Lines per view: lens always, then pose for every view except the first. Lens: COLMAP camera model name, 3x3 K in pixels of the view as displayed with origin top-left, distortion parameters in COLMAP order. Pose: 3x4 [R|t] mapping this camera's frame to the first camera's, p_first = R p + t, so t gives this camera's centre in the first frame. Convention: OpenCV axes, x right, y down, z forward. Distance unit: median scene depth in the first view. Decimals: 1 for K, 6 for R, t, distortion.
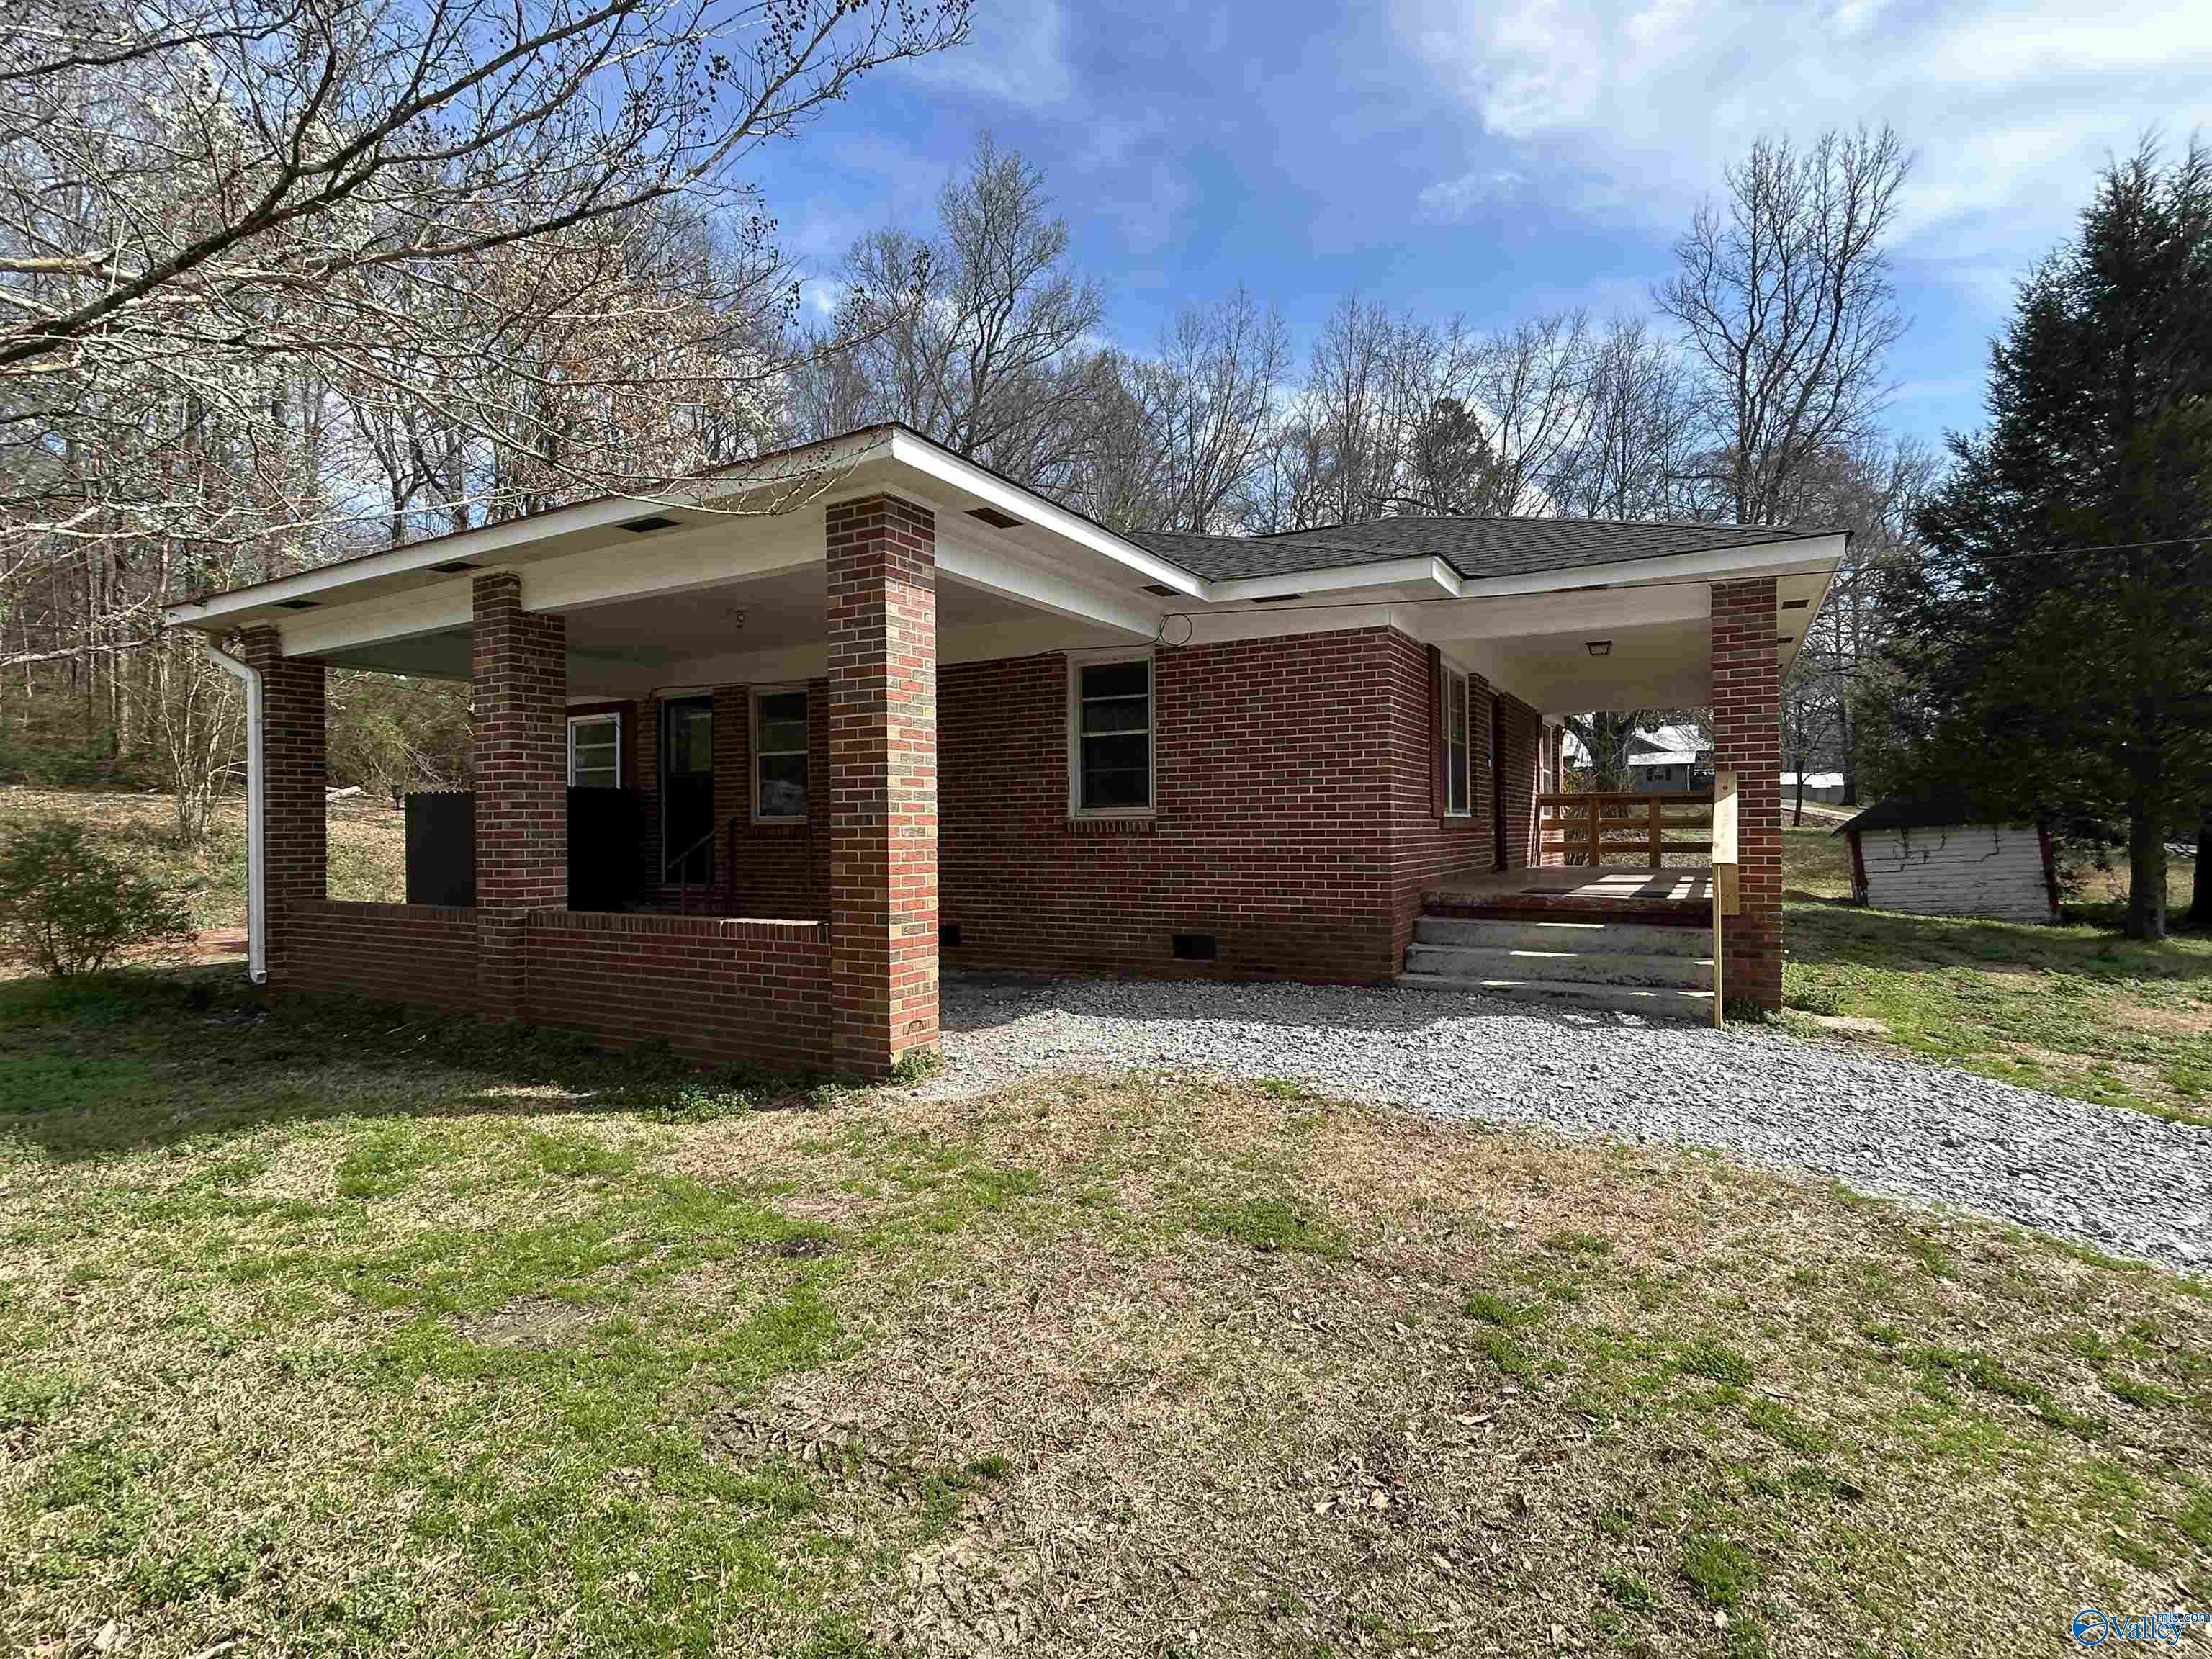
lens RADIAL K [[1147.6, 0, 1111.4], [0, 1147.6, 839.1], [0, 0, 1]] dist [-0.041392, 0.008452]
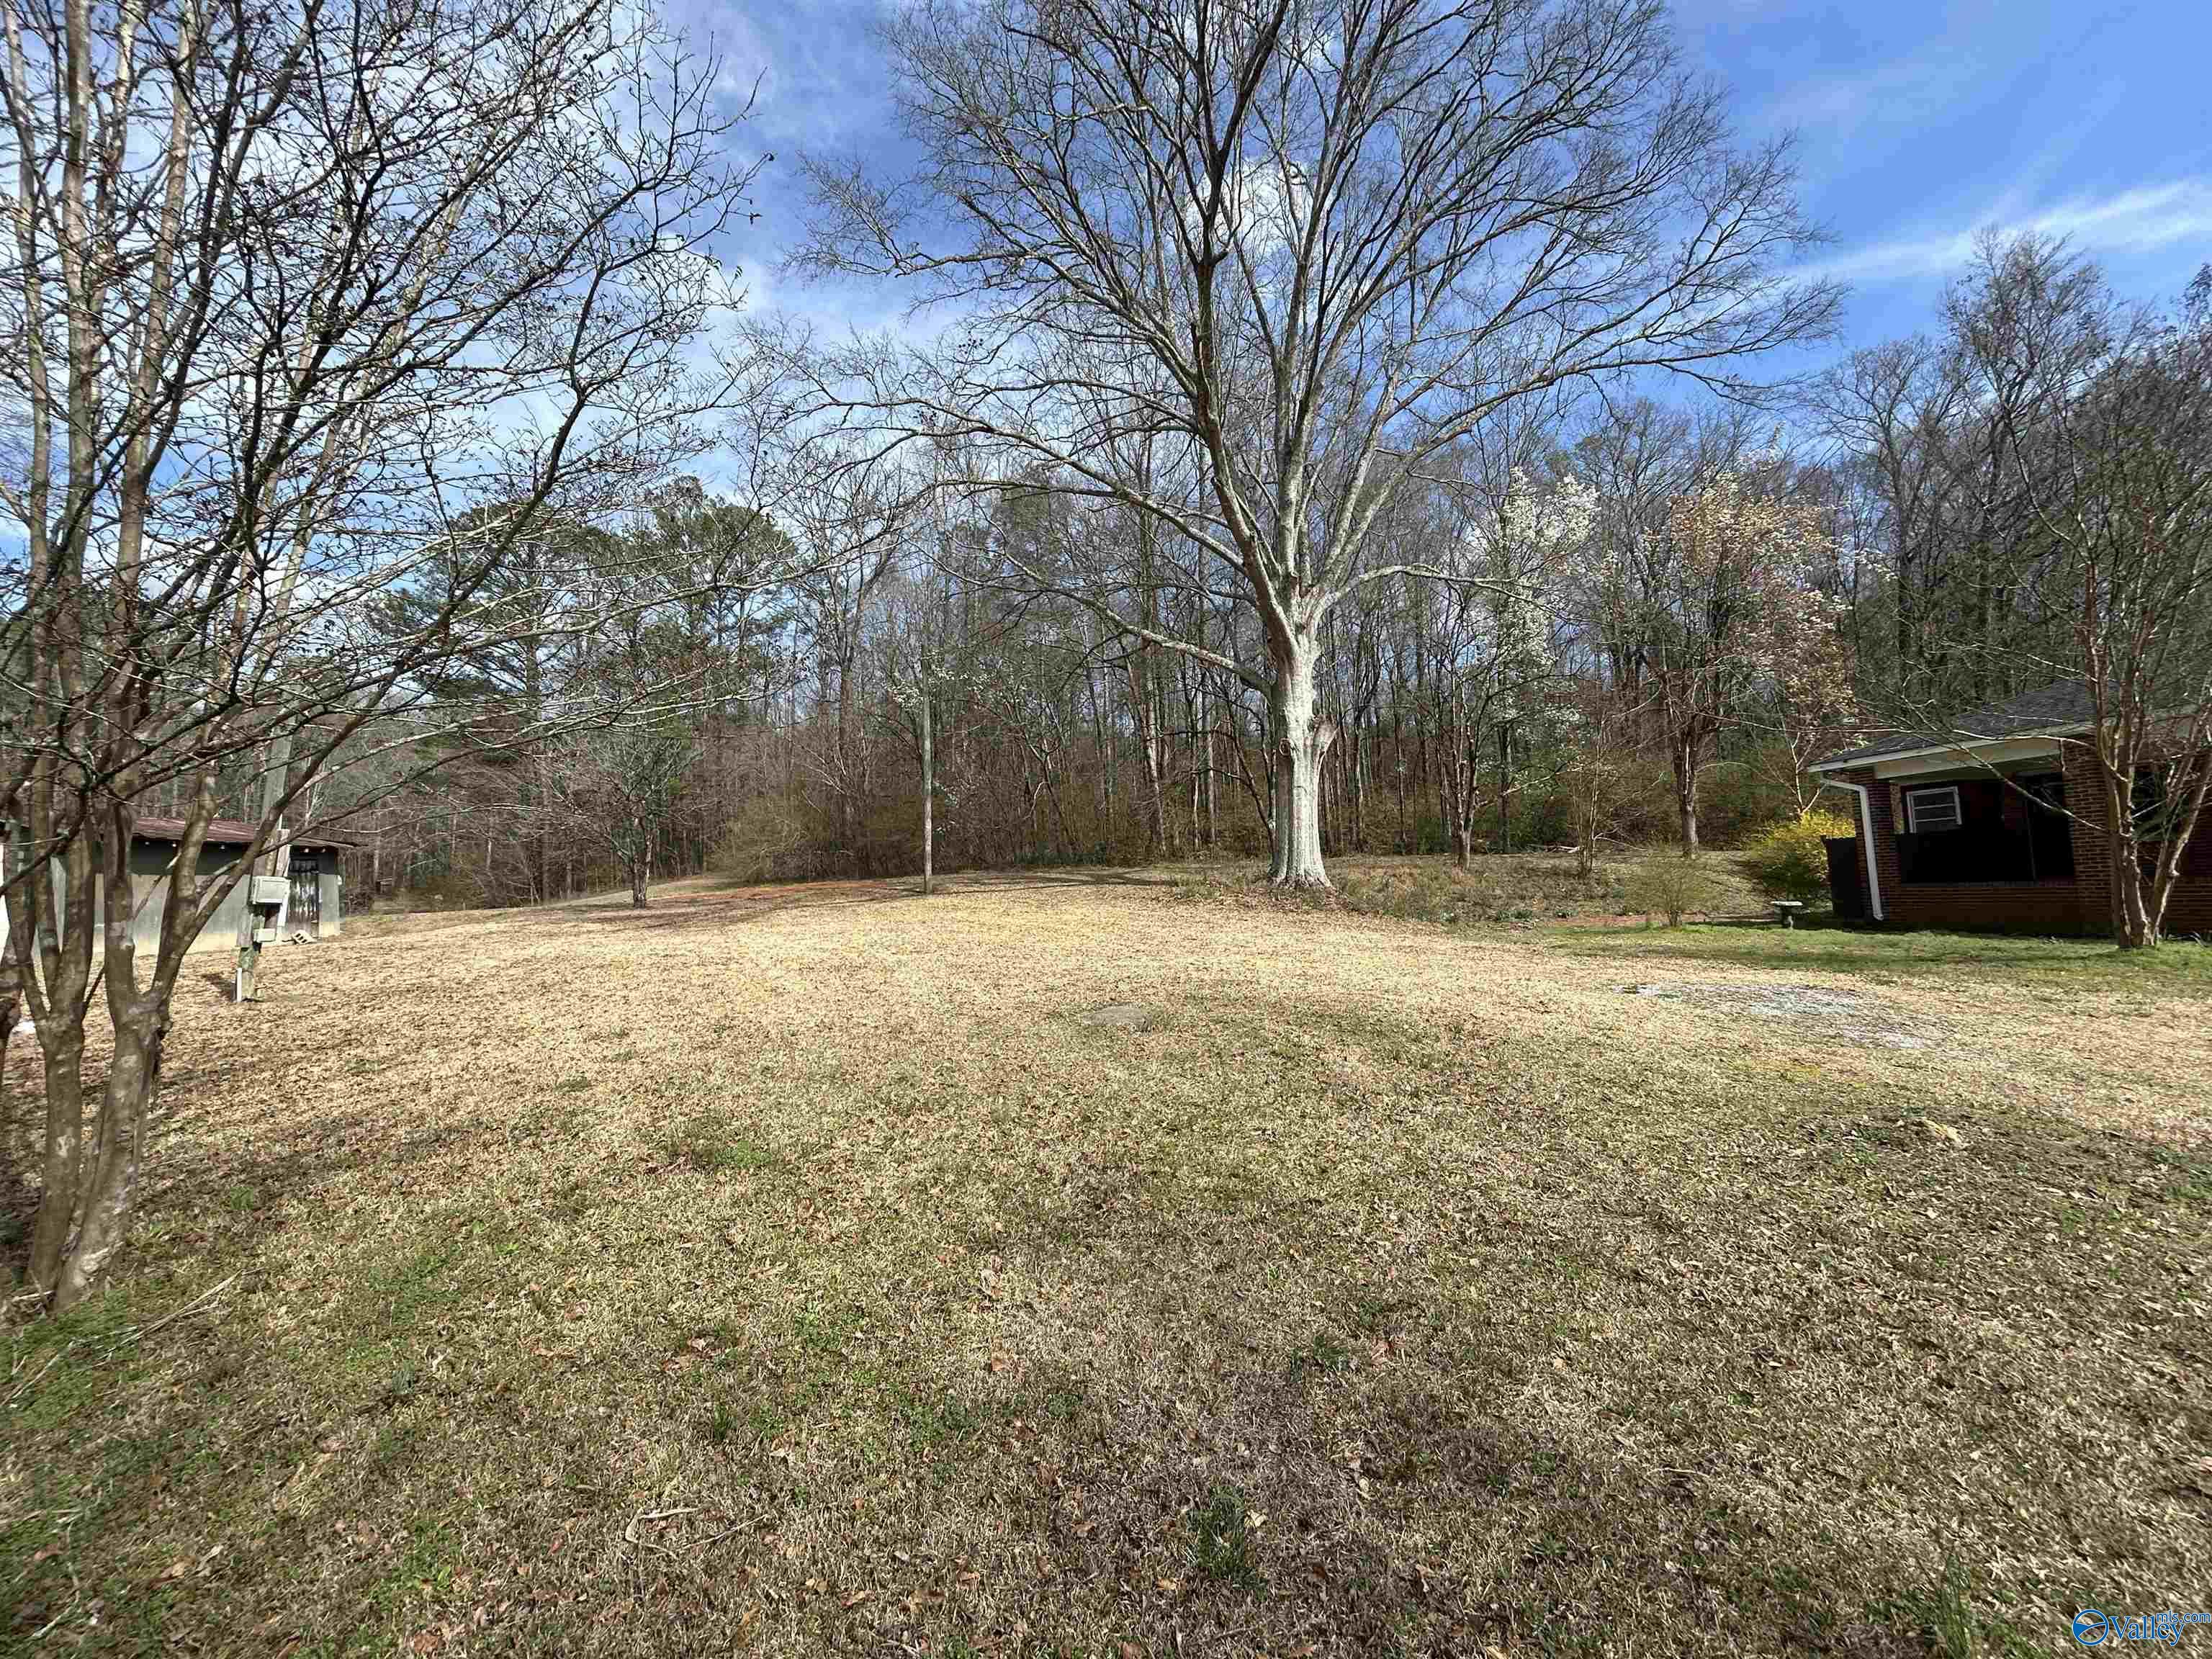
lens RADIAL K [[908.1, 0, 1094.8], [0, 908.1, 823.8], [0, 0, 1]] dist [-0.000264, 0.000635]
pose [[0.659540, -0.077922, -0.747620, -0.231911], [0.026633, 0.996410, -0.080357, 0.021269], [0.751198, 0.033087, 0.659247, -0.801983]]
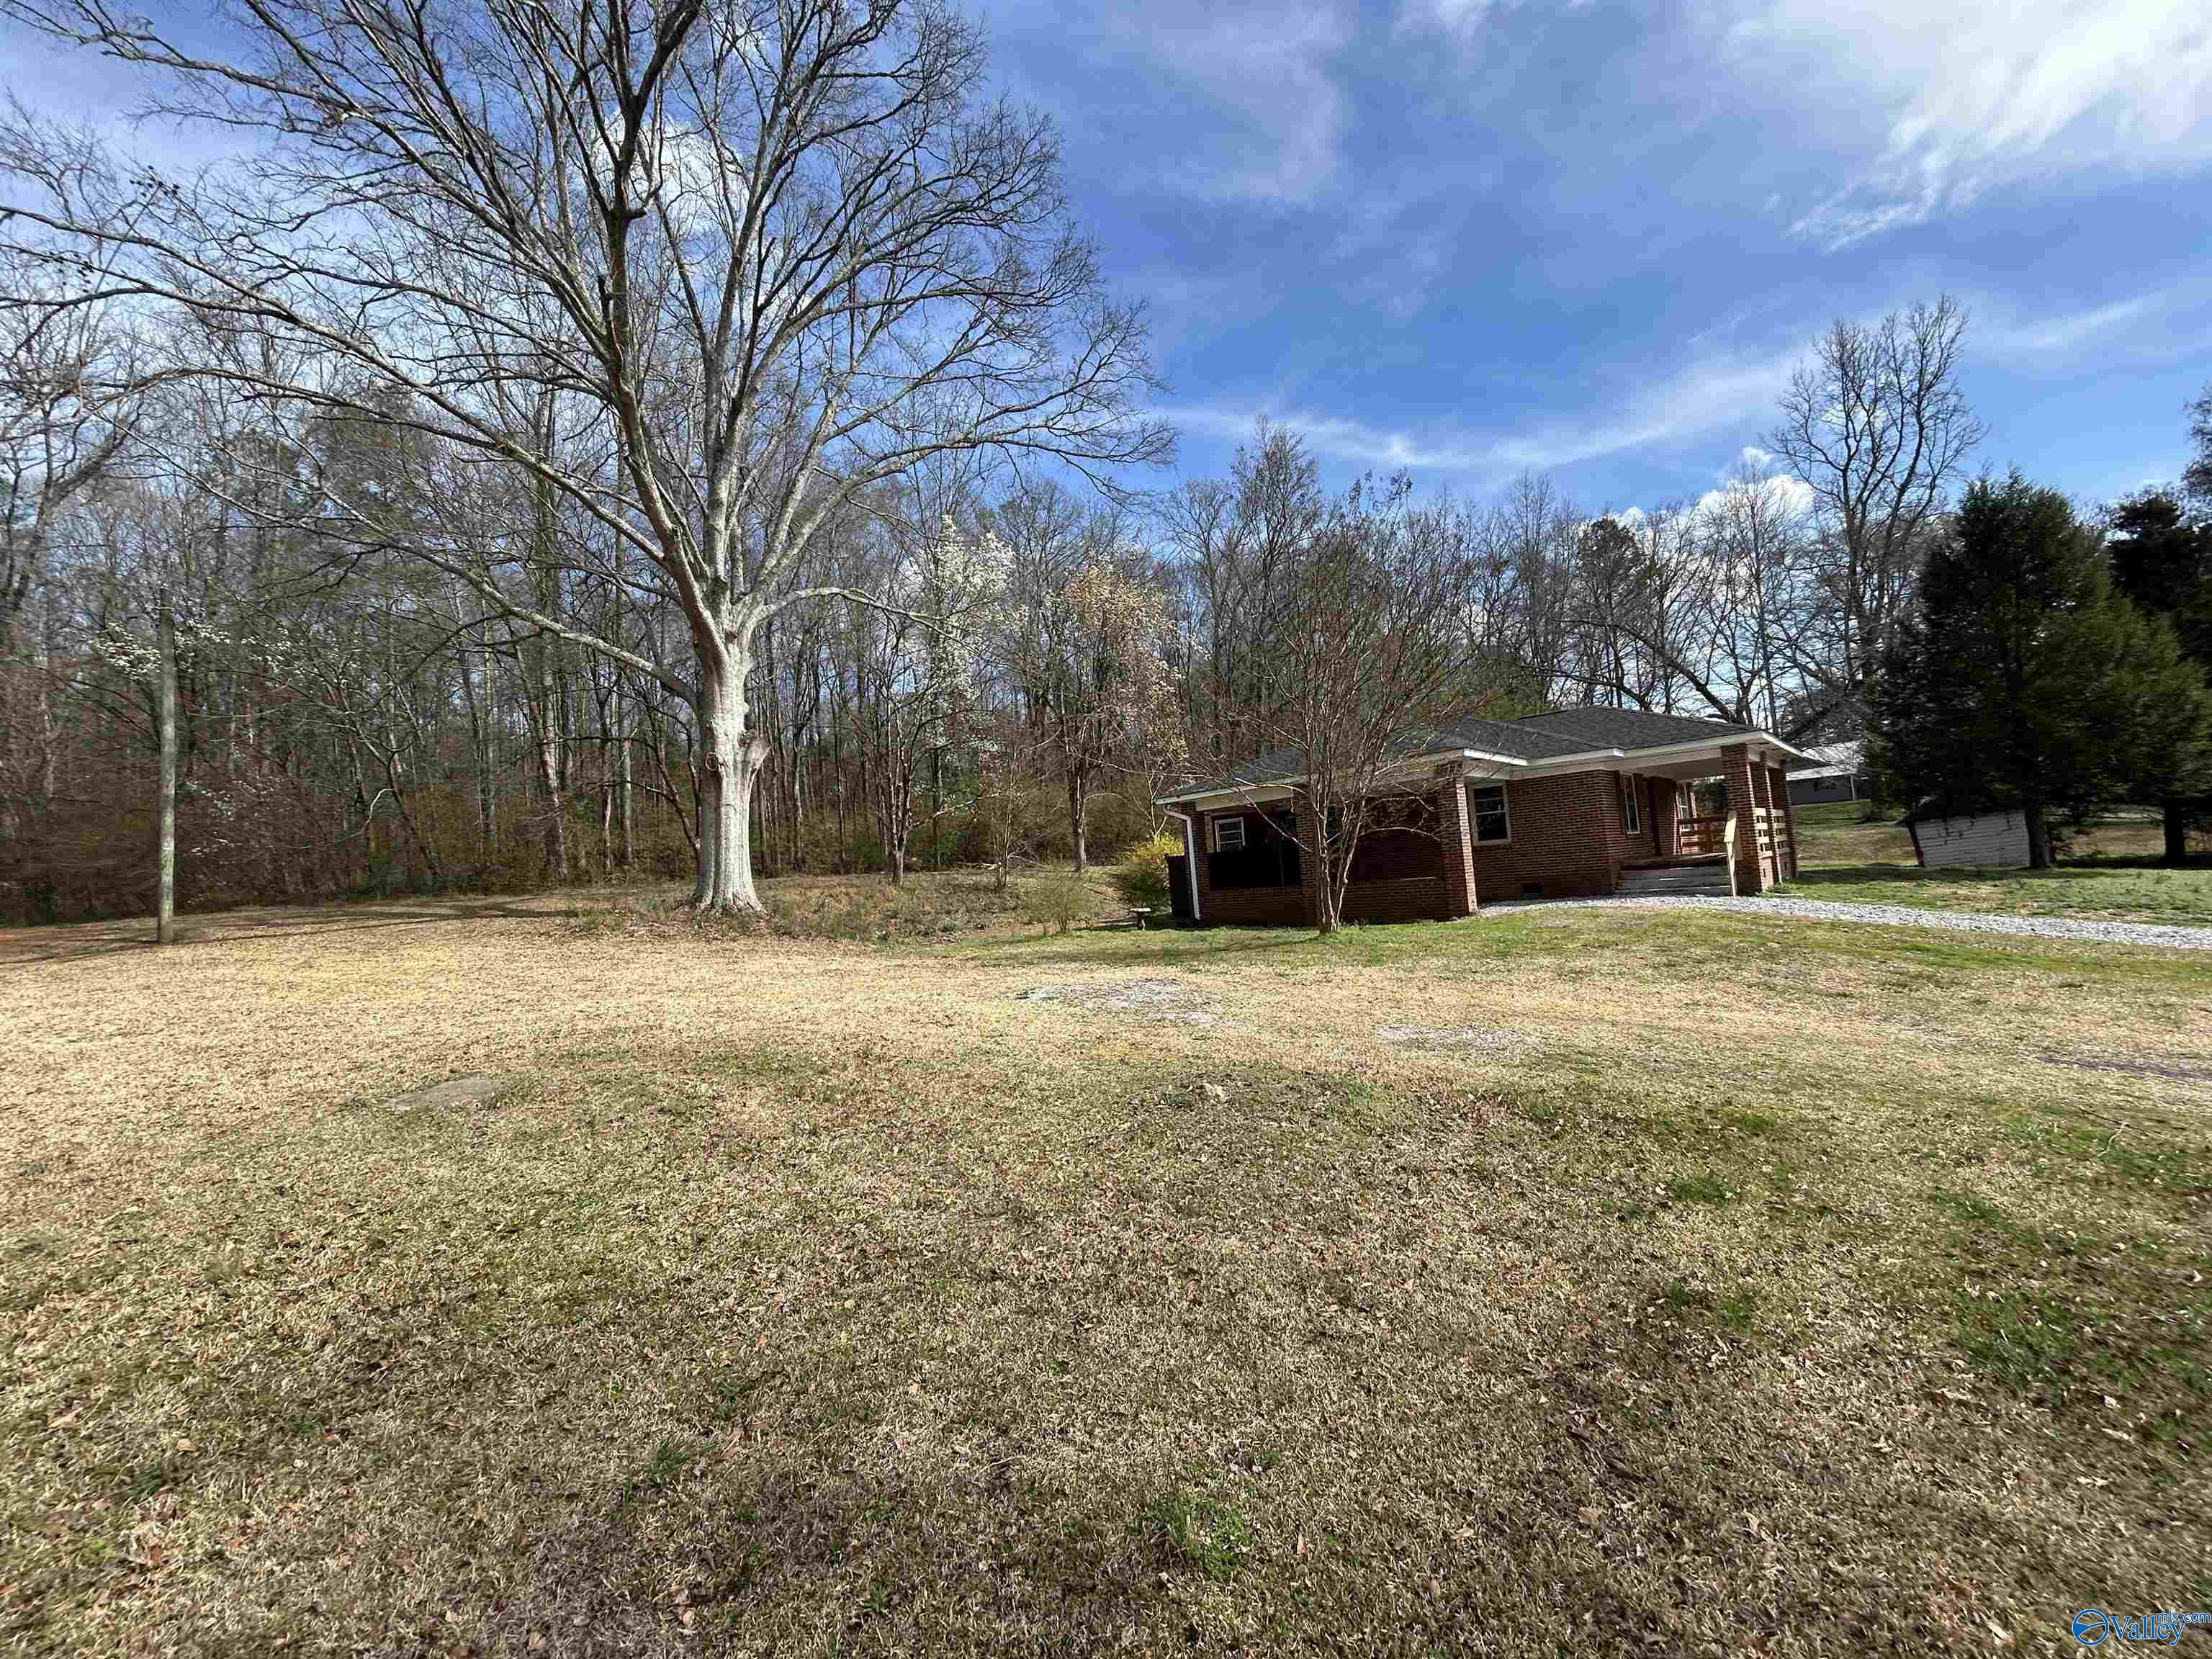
lens RADIAL K [[908.1, 0, 1117.1], [0, 908.1, 822.4], [0, 0, 1]] dist [-0.000264, 0.000635]
pose [[0.970155, -0.080436, -0.228758, -0.221698], [0.065755, 0.995299, -0.071102, 0.016074], [0.233402, 0.053938, 0.970883, -0.787772]]
